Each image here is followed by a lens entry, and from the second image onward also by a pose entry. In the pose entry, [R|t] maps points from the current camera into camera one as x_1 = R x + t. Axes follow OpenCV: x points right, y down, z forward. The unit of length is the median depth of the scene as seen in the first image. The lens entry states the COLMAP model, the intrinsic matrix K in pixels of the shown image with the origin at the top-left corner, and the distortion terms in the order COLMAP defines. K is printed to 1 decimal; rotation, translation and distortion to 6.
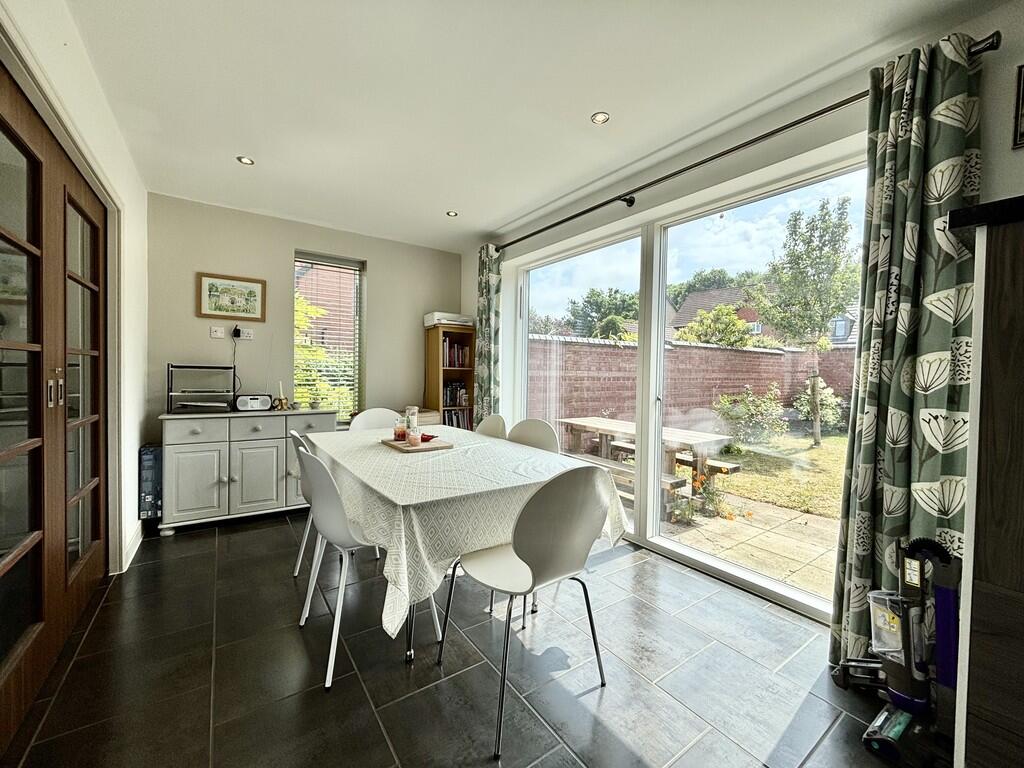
lens RADIAL K [[414.4, 0, 512.1], [0, 414.4, 386.5], [0, 0, 1]] dist [0.003321, -0.002172]
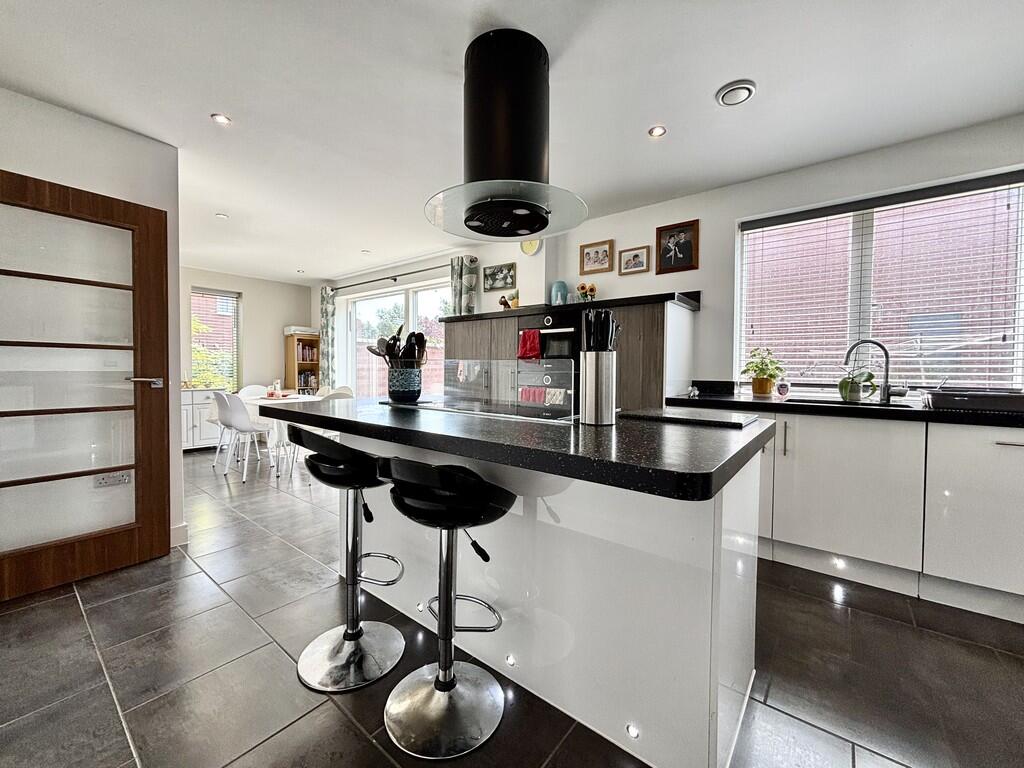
lens RADIAL K [[414.4, 0, 501.2], [0, 414.4, 380.0], [0, 0, 1]] dist [0.003321, -0.002172]
pose [[0.964973, -0.011790, 0.262084, 0.175884], [0.013313, 0.999903, -0.004035, 0.043209], [-0.262011, 0.007382, 0.965037, -0.766034]]
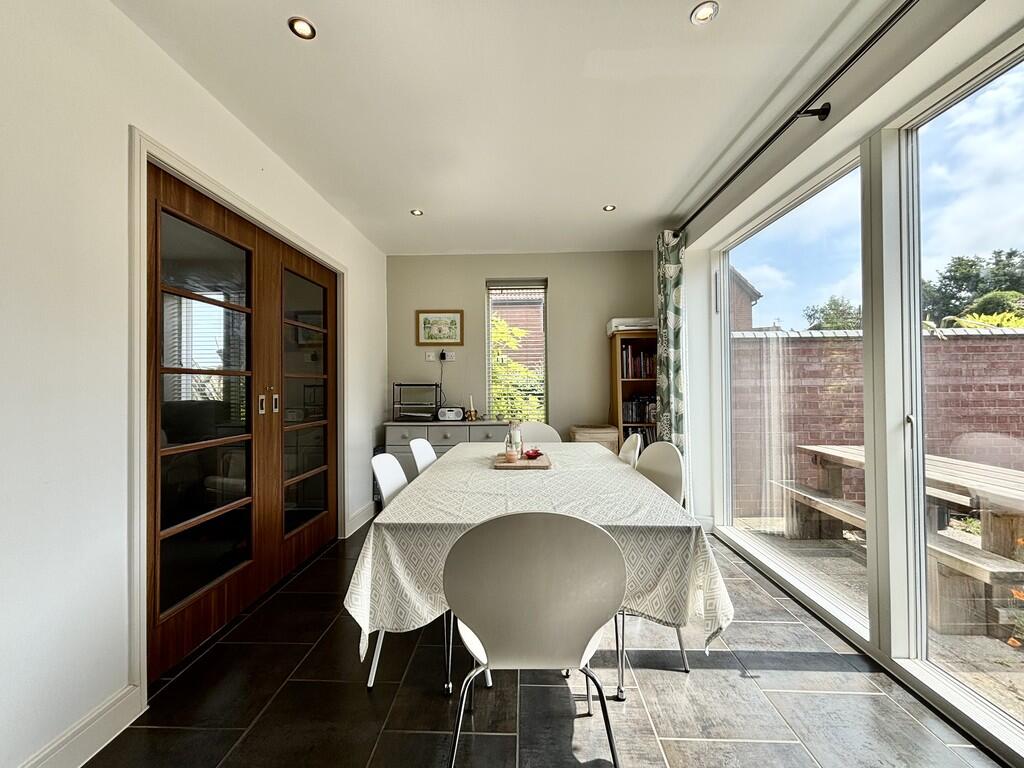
lens RADIAL K [[414.4, 0, 509.4], [0, 414.4, 386.2], [0, 0, 1]] dist [0.003321, -0.002172]
pose [[0.792875, -0.023335, -0.608938, 0.199038], [0.001221, 0.999325, -0.036705, 0.002904], [0.609383, 0.028359, 0.792368, 0.147587]]
